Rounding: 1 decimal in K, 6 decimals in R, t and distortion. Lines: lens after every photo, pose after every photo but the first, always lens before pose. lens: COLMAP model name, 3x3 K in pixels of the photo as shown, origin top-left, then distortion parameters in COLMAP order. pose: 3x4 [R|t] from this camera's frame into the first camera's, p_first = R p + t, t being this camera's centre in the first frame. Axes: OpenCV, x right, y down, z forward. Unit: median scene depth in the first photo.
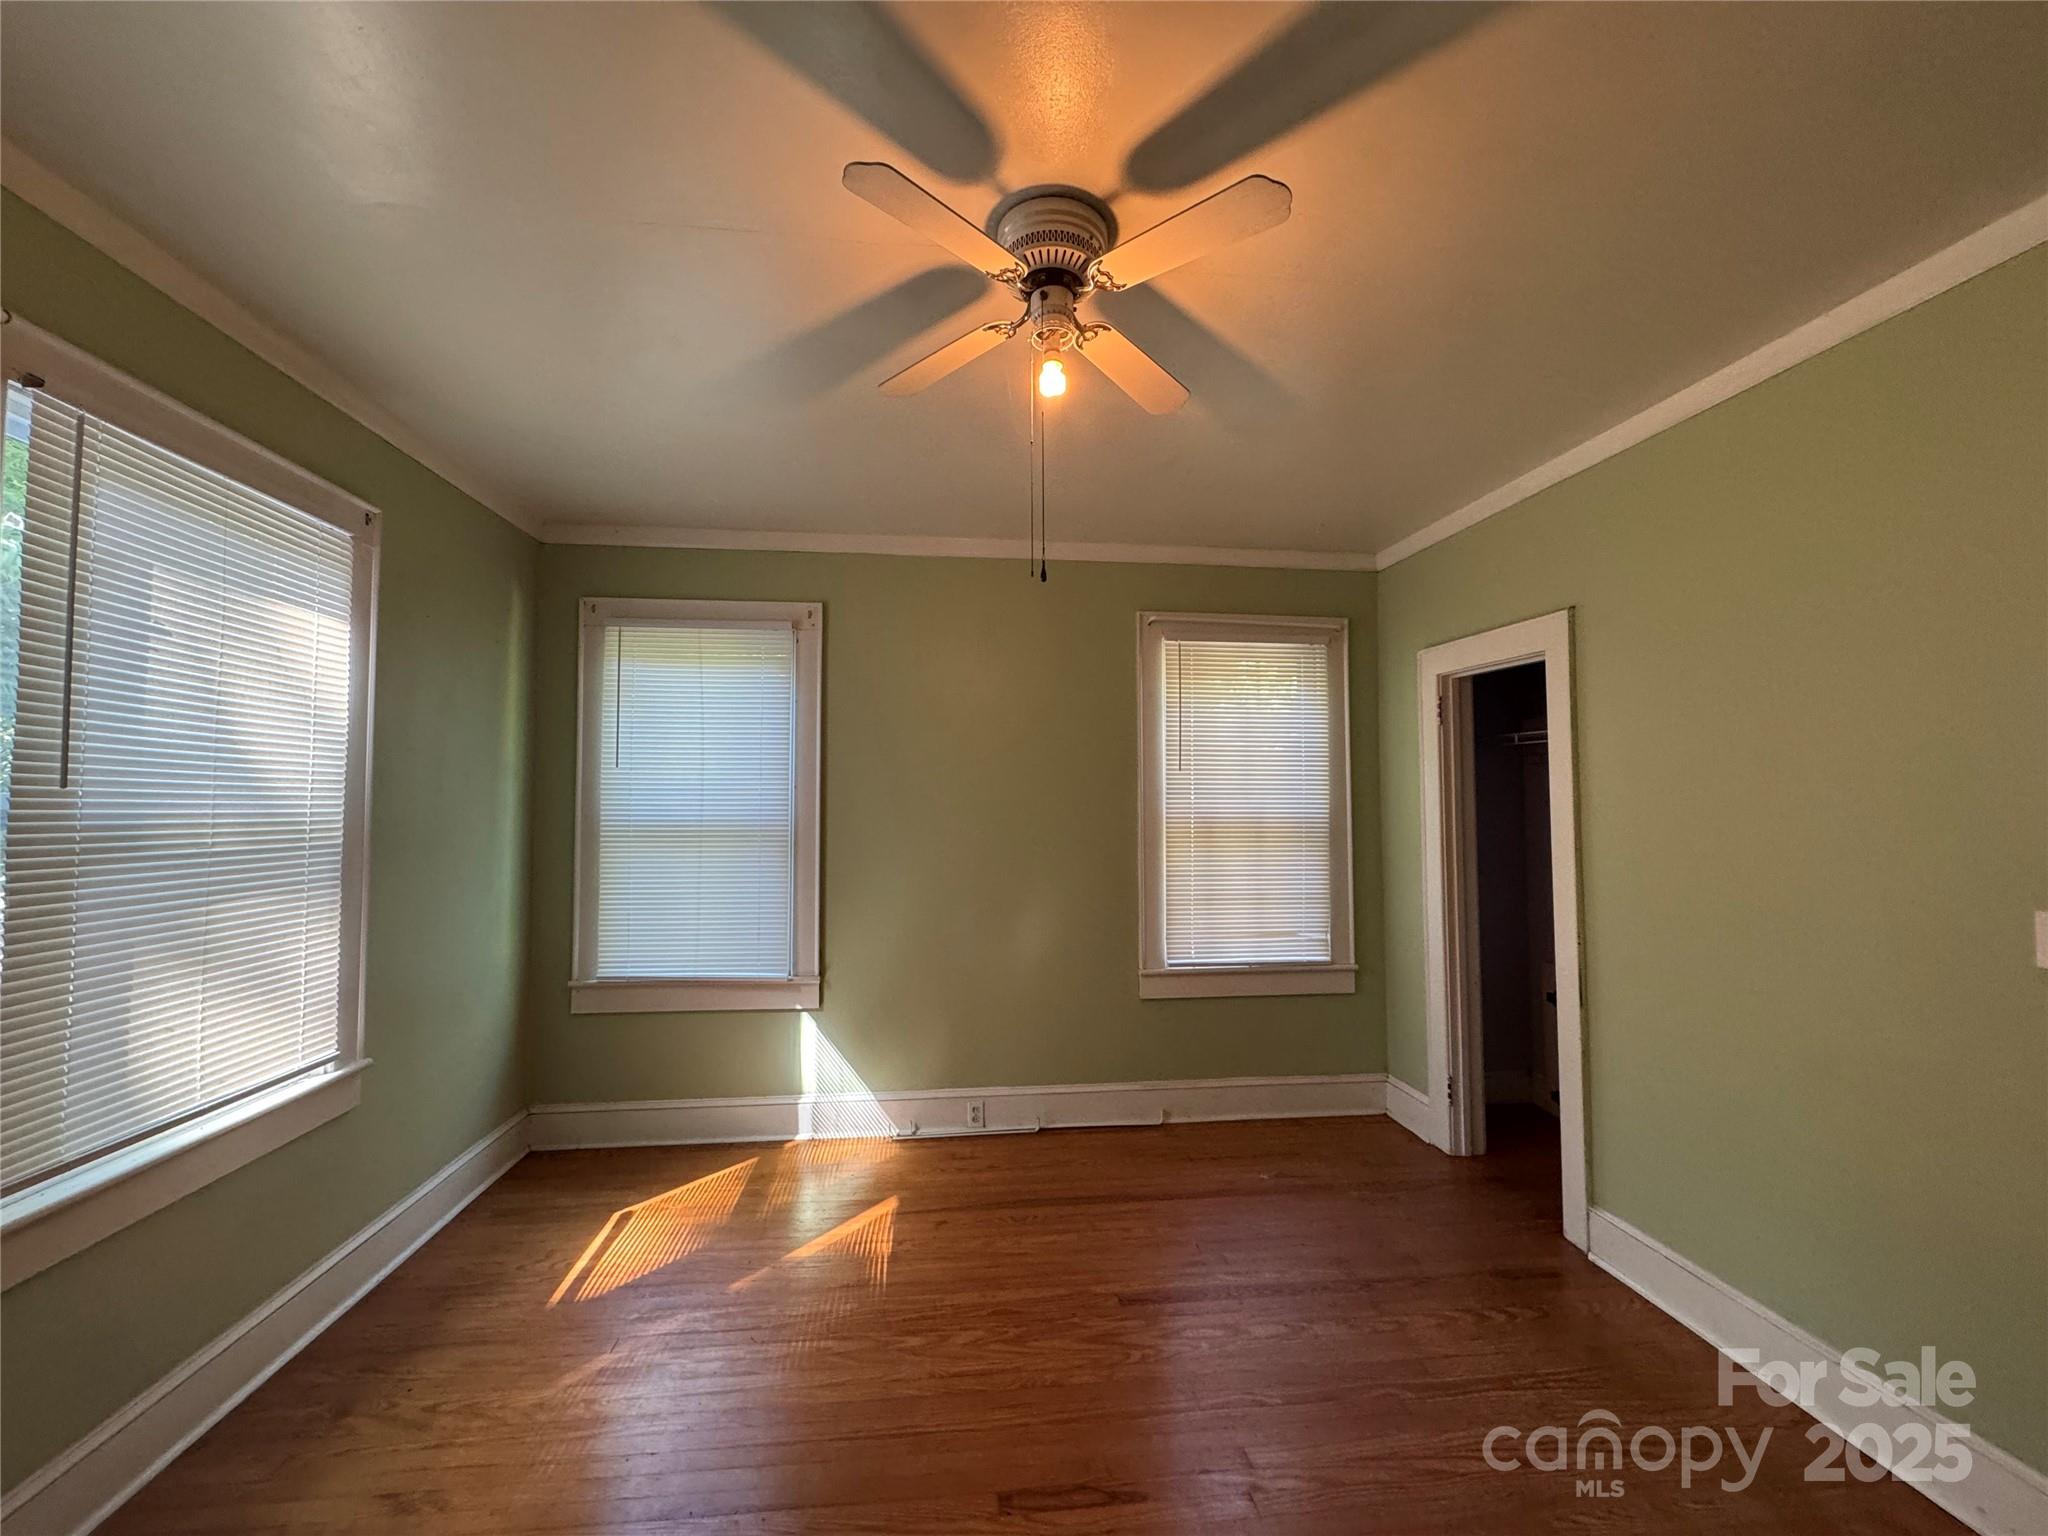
lens RADIAL K [[815.0, 0, 1019.7], [0, 815.0, 768.3], [0, 0, 1]] dist [-0.001000, -0.000142]
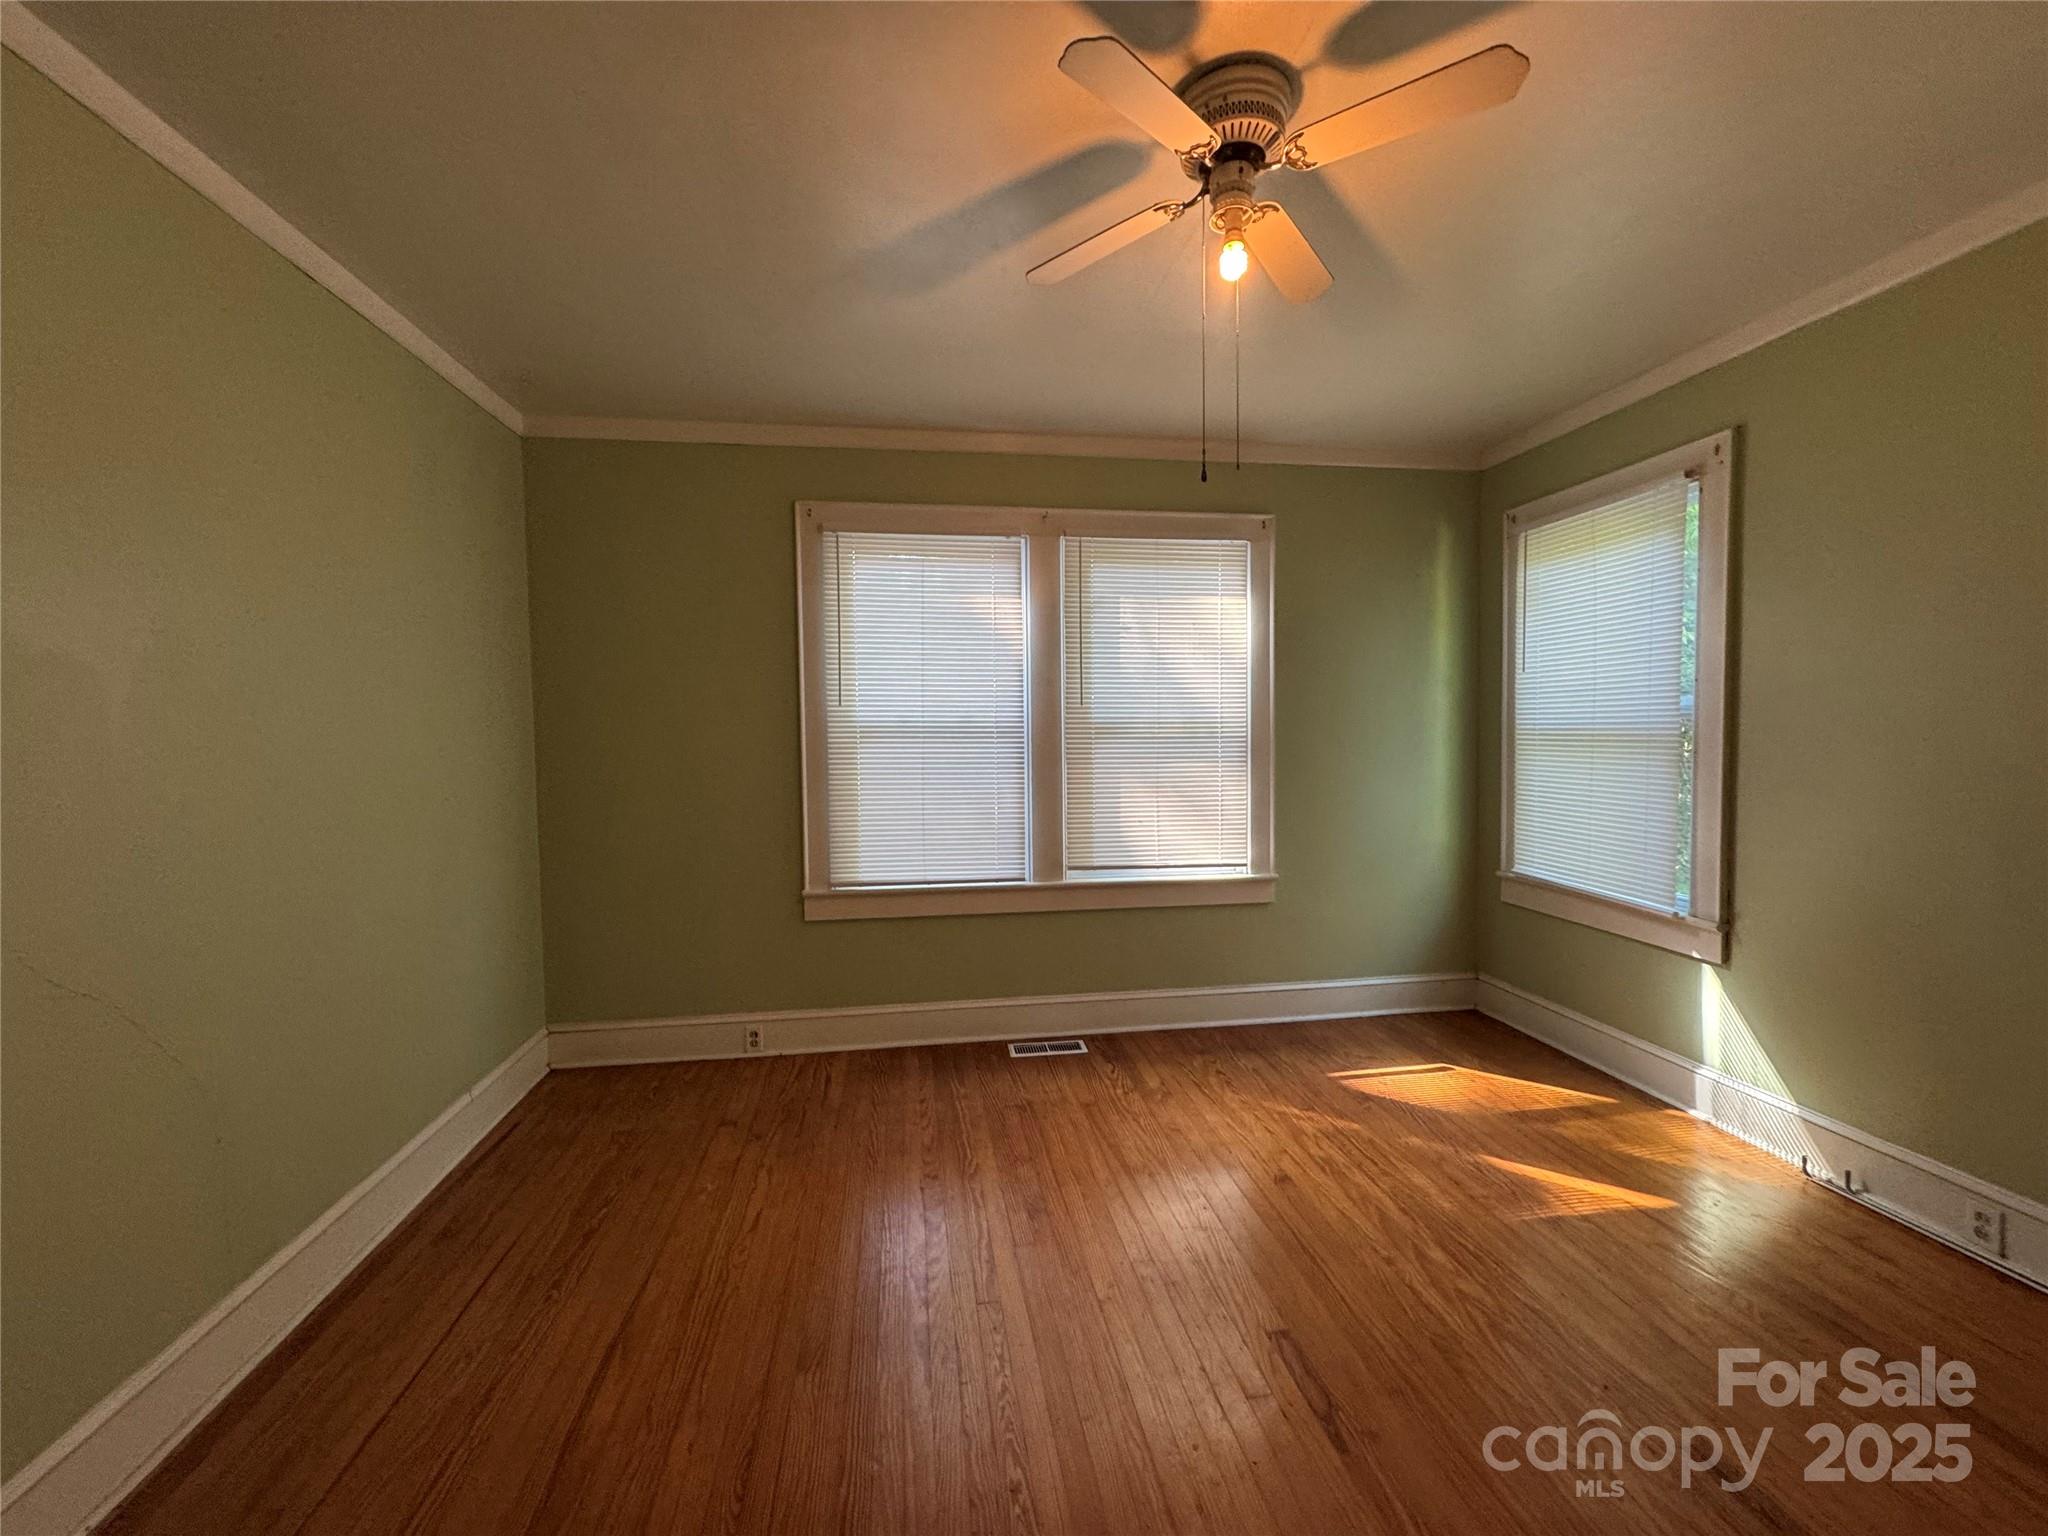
lens RADIAL K [[815.0, 0, 1019.7], [0, 815.0, 768.3], [0, 0, 1]] dist [-0.001000, -0.000142]
pose [[0.025018, 0.043273, -0.998750, 0.522517], [0.051457, 0.997683, 0.044516, 0.041387], [0.998362, -0.052506, 0.022734, 0.339602]]
